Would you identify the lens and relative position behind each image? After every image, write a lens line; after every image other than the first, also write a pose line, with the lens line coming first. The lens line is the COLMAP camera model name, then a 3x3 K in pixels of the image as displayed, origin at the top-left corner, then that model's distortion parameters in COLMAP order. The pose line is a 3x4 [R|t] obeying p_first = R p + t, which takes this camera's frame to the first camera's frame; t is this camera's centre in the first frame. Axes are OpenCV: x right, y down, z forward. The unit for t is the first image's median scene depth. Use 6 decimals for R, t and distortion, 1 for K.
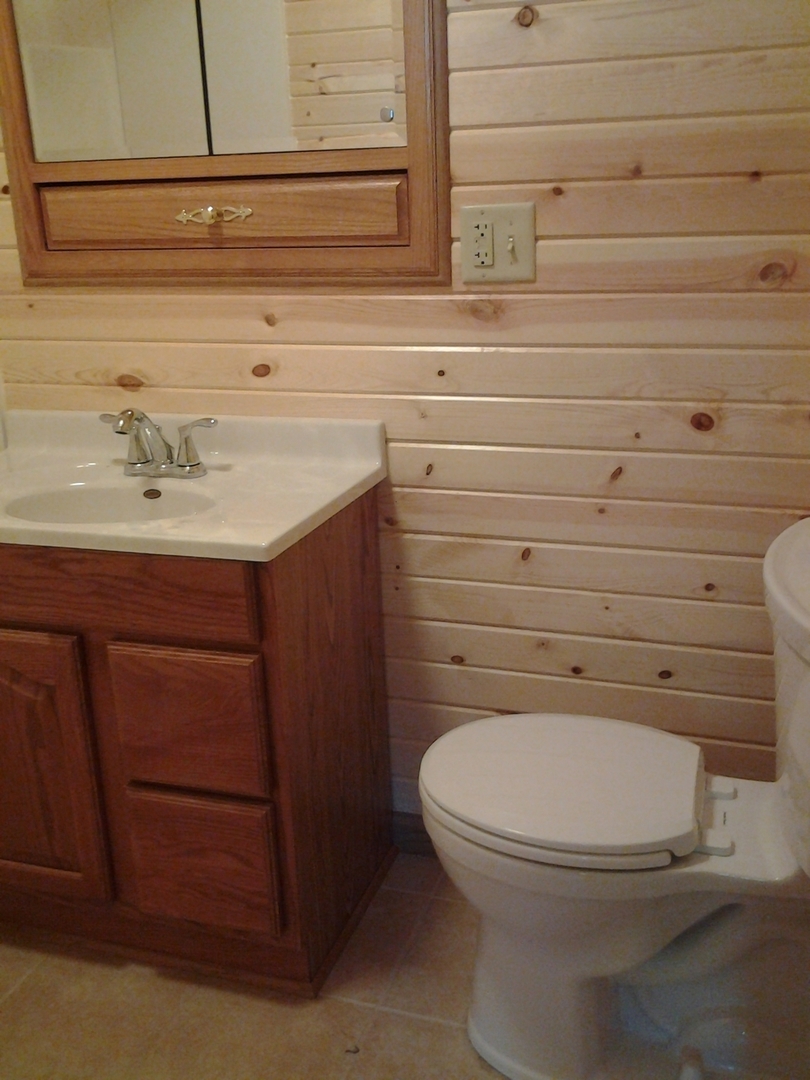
lens RADIAL K [[1054.0, 0, 405.8], [0, 1054.0, 539.7], [0, 0, 1]] dist [0.039211, 0.000000]
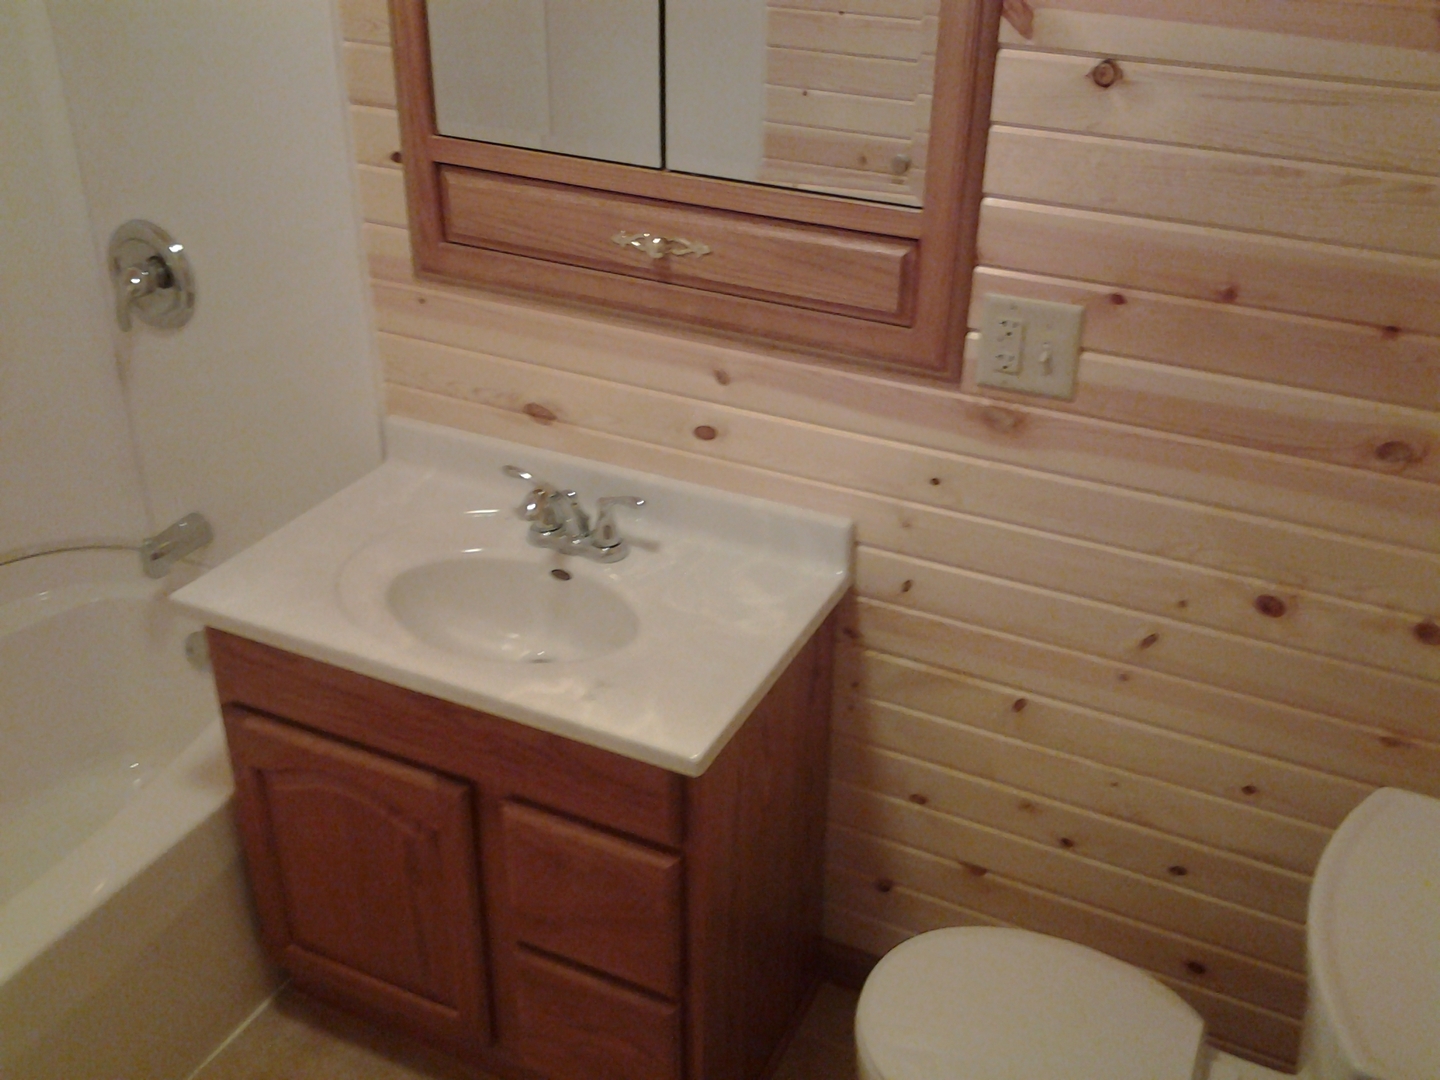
lens RADIAL K [[1405.3, 0, 719.9], [0, 1405.3, 542.8], [0, 0, 1]] dist [0.039211, 0.000000]
pose [[0.991295, 0.097755, -0.088199, -0.028599], [-0.078349, 0.976341, 0.201541, -0.315721], [0.105814, -0.192876, 0.975501, -0.034875]]
